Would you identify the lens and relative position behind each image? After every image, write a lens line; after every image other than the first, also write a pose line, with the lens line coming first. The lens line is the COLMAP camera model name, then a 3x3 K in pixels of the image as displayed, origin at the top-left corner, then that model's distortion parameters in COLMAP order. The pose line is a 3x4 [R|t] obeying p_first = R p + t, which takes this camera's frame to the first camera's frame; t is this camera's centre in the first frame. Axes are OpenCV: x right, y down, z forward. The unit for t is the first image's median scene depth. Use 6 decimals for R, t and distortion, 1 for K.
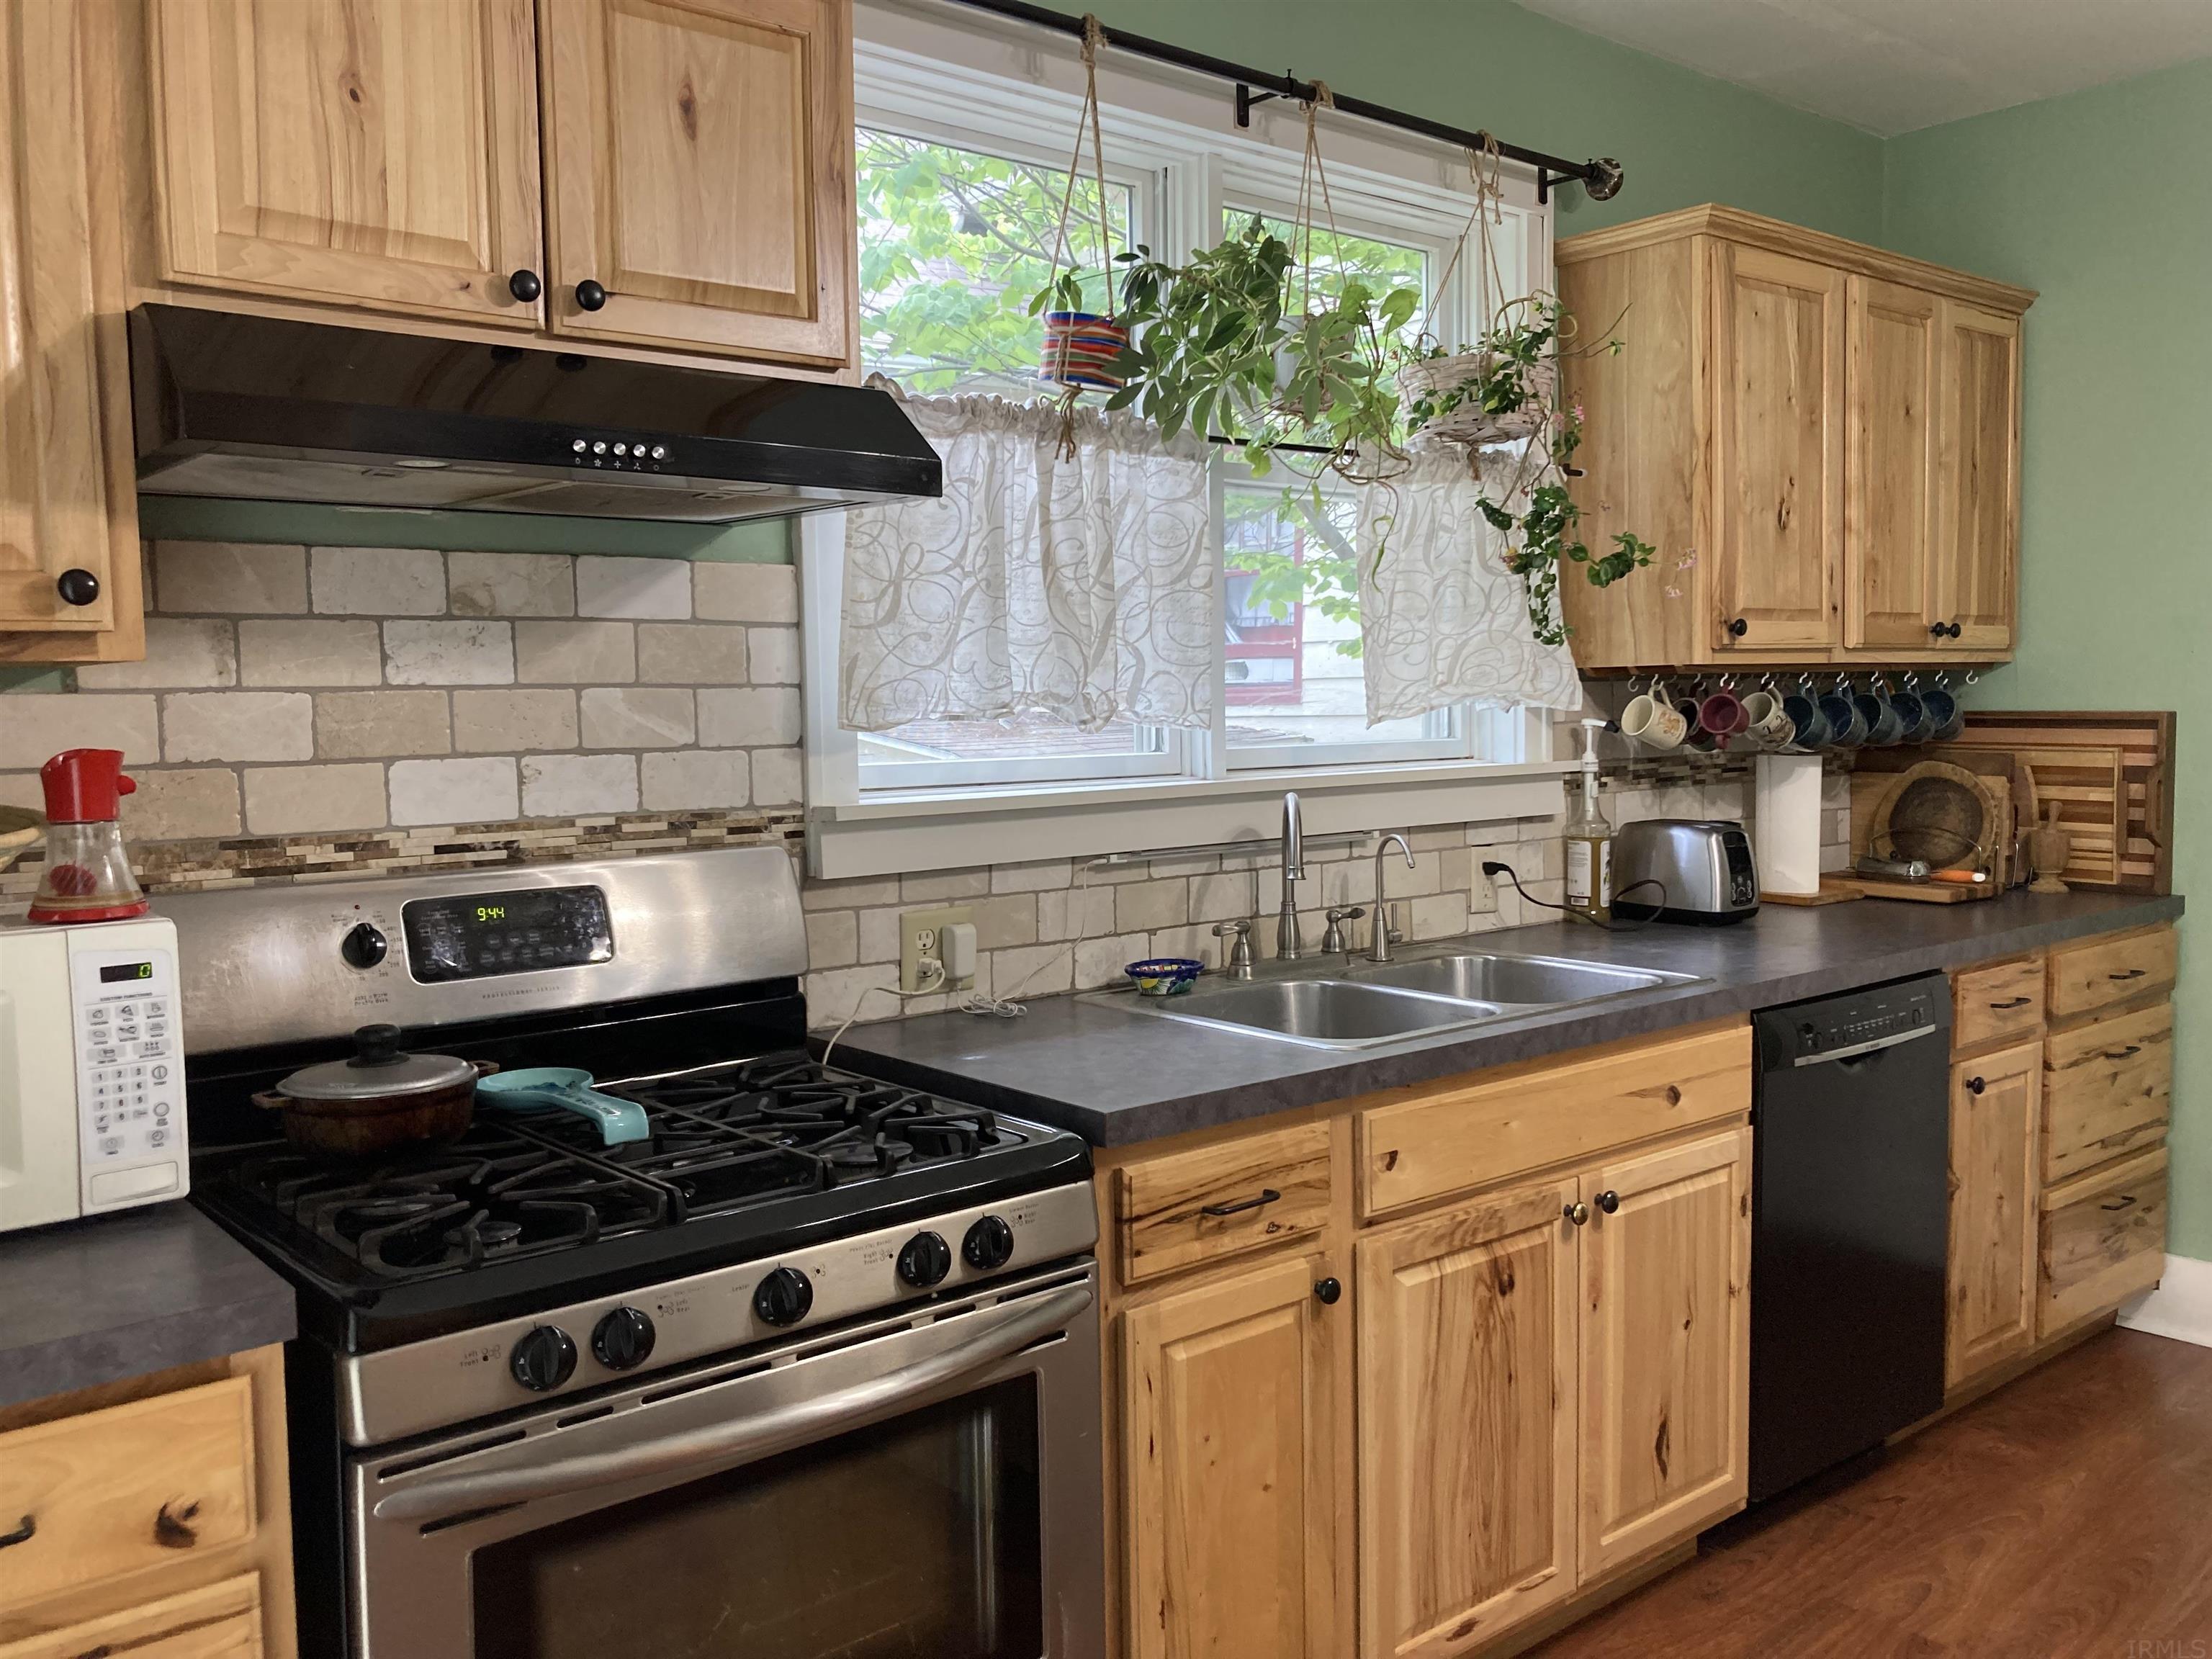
lens RADIAL K [[1795.5, 0, 1094.0], [0, 1795.5, 829.7], [0, 0, 1]] dist [0.039256, -0.052287]
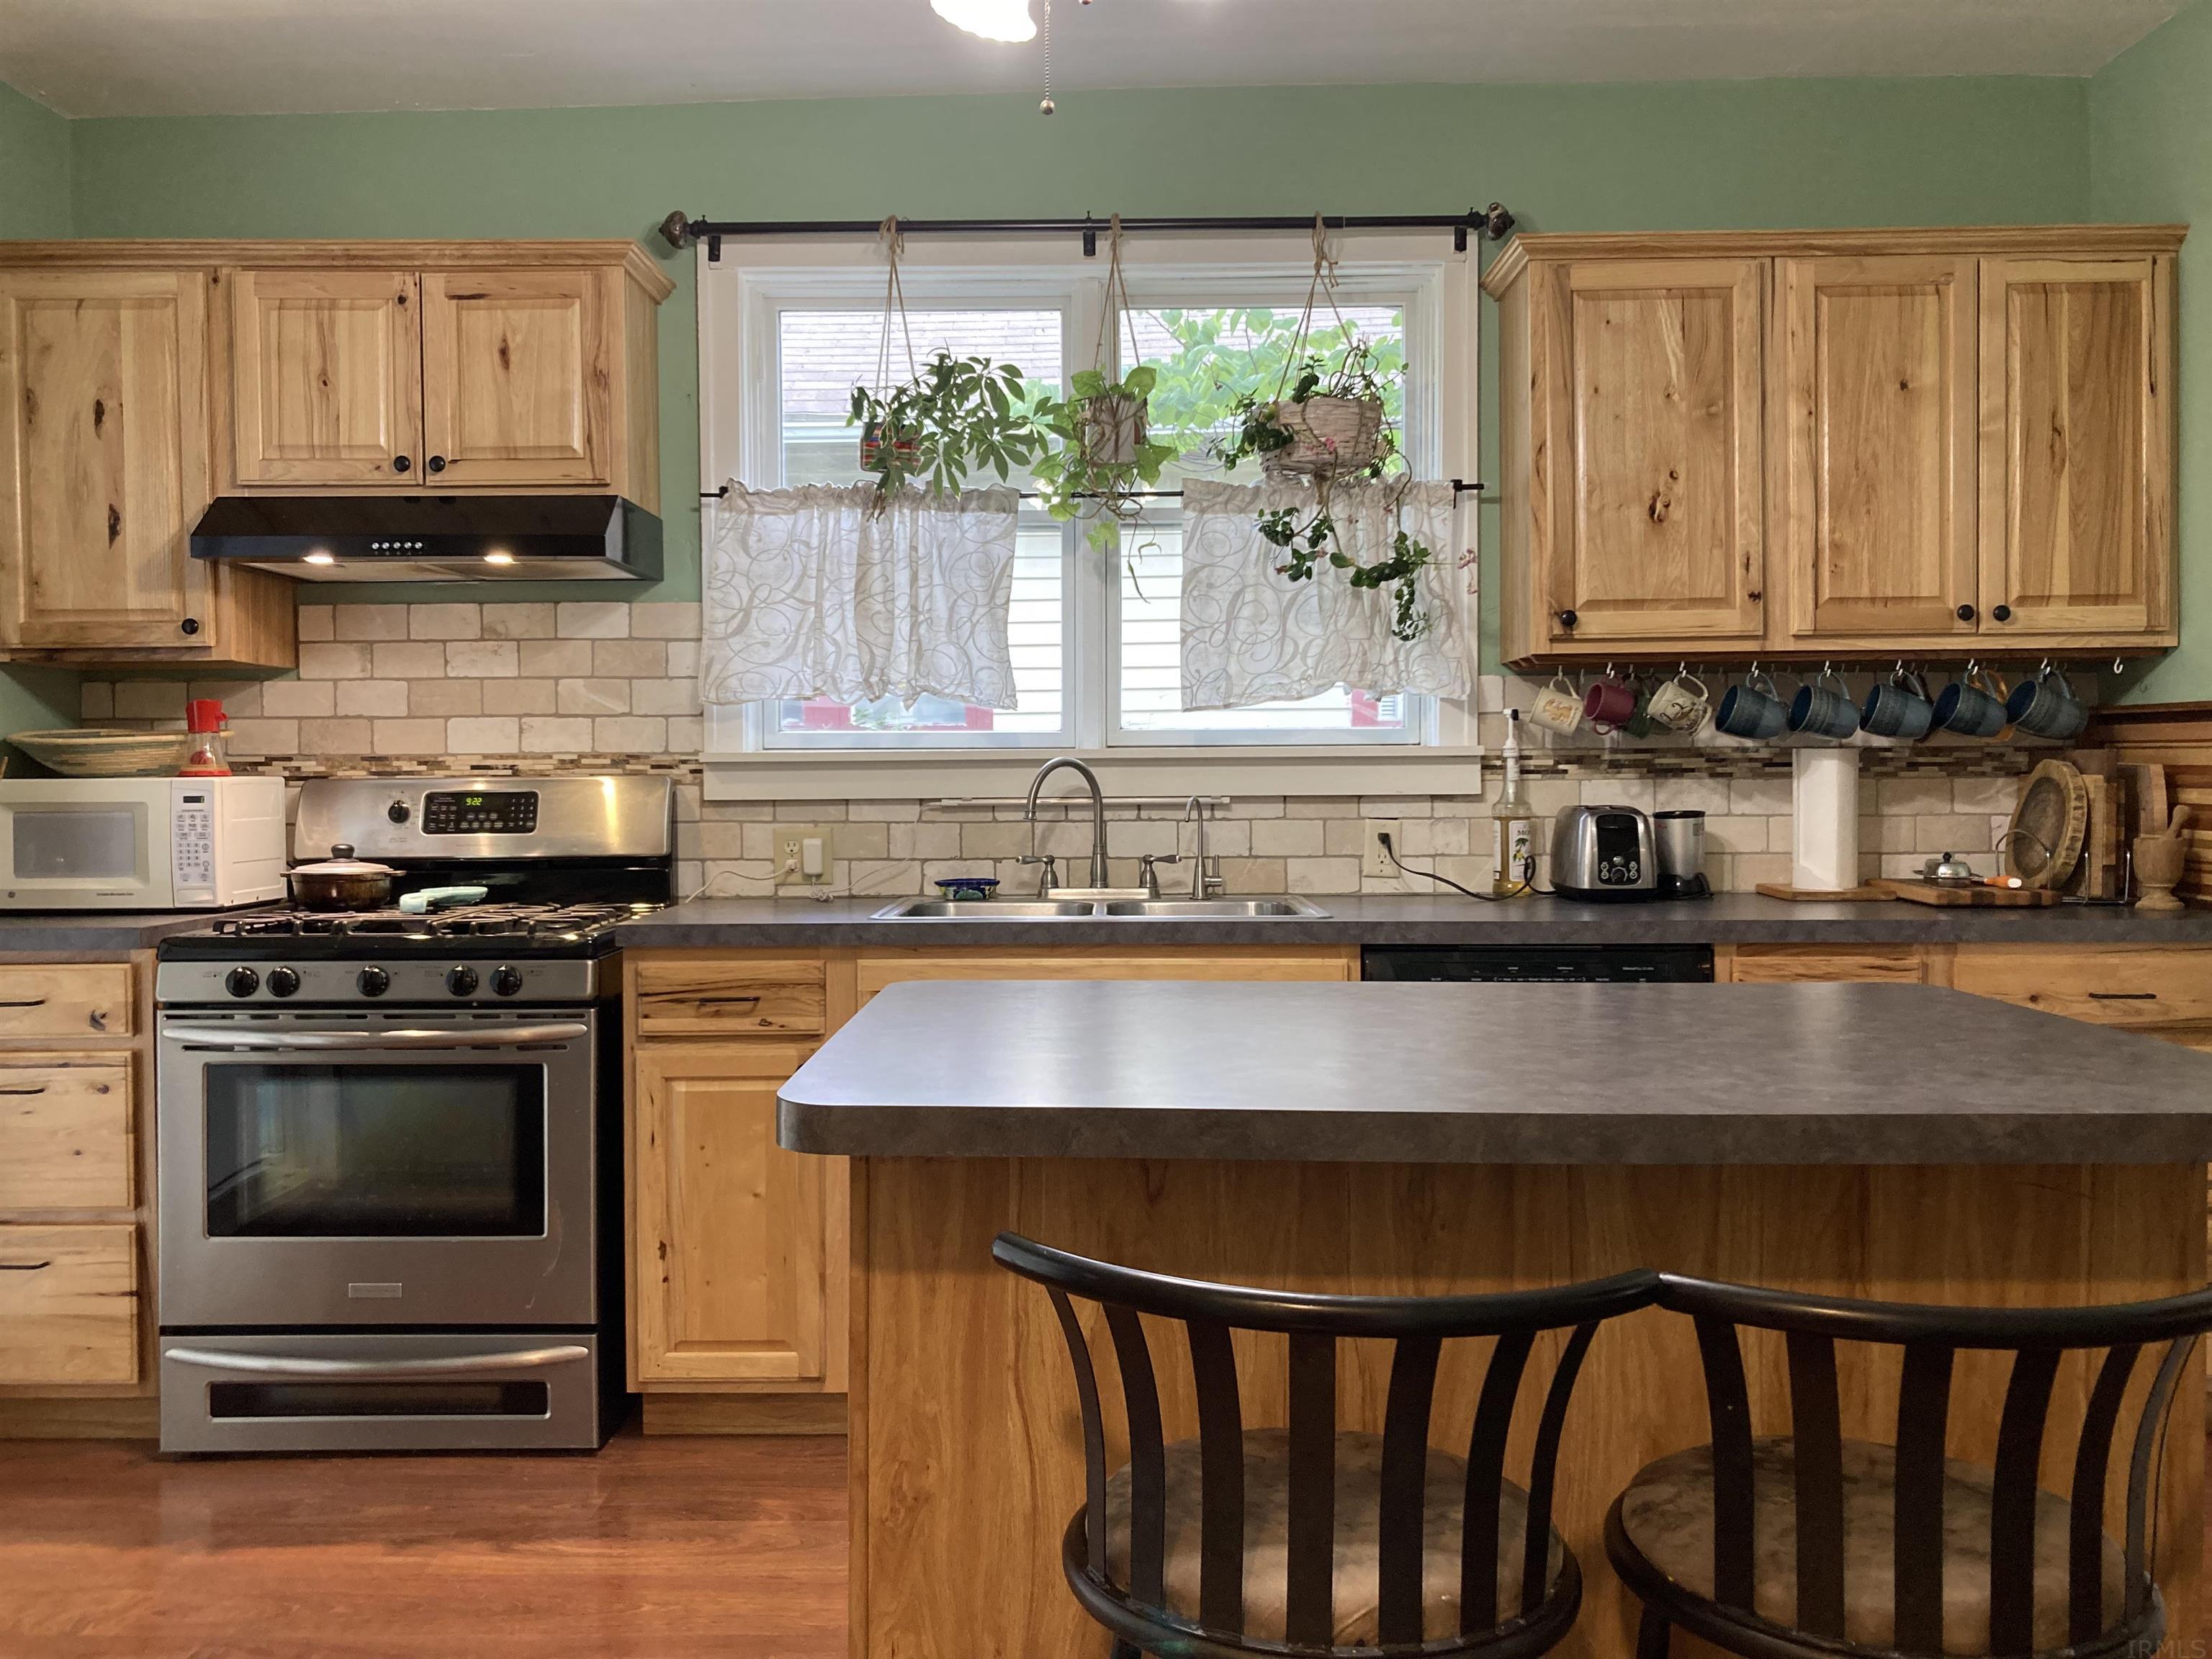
lens RADIAL K [[1795.5, 0, 1094.0], [0, 1795.5, 829.7], [0, 0, 1]] dist [0.039256, -0.052287]
pose [[0.765913, 0.031662, -0.642164, 1.199498], [-0.052908, 0.998503, -0.013873, 0.061383], [0.640763, 0.044601, 0.766442, 0.010684]]
